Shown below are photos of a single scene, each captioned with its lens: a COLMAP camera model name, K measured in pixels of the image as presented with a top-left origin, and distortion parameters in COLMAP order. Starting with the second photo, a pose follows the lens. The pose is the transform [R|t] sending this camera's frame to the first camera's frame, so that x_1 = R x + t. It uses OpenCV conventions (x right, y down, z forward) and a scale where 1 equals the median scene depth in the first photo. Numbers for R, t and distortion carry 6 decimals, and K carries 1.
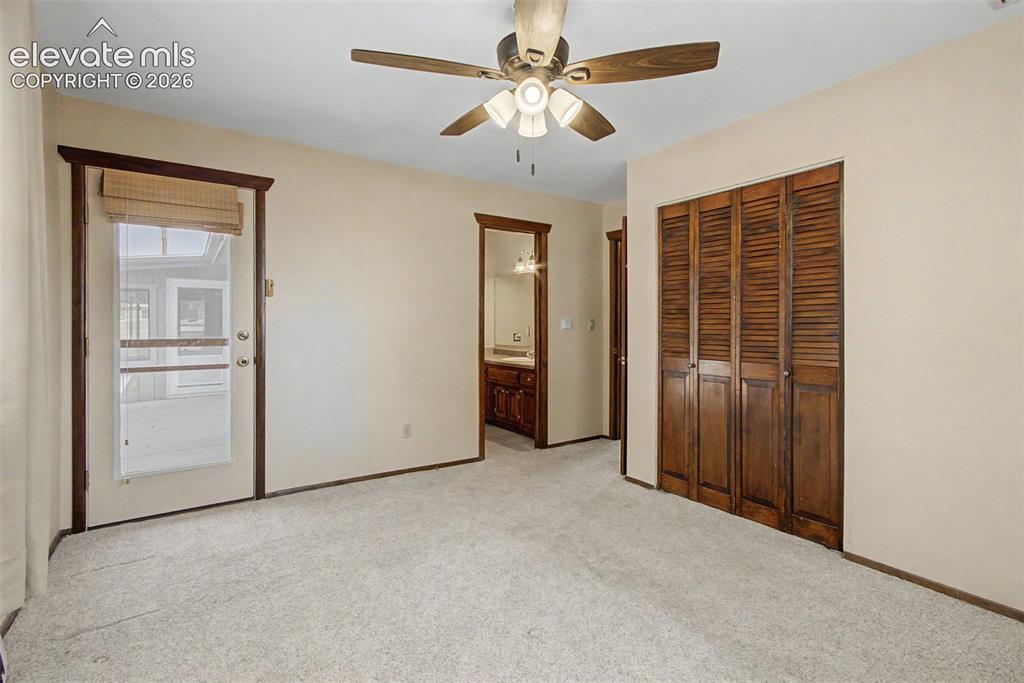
lens RADIAL K [[479.0, 0, 512.0], [0, 479.0, 323.1], [0, 0, 1]] dist [-0.009008, -0.000057]
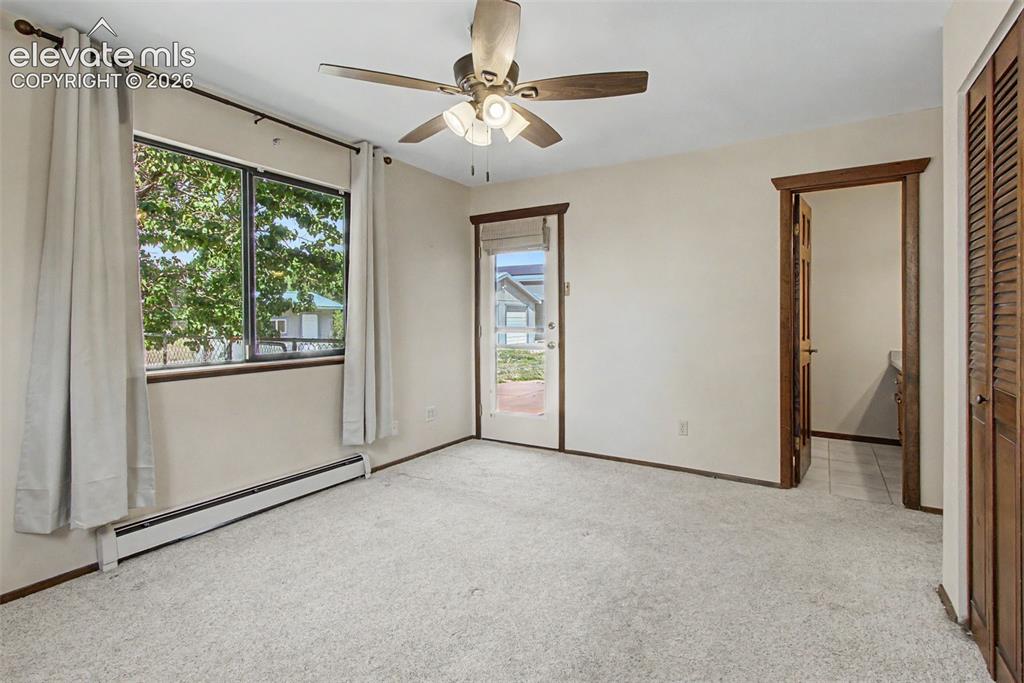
lens RADIAL K [[486.5, 0, 512.1], [0, 486.5, 319.2], [0, 0, 1]] dist [-0.000715, 0.000237]
pose [[0.412089, 0.003099, -0.911138, 0.651963], [0.002579, 0.999986, 0.004567, 0.001372], [0.911140, -0.004232, 0.412075, 0.352157]]
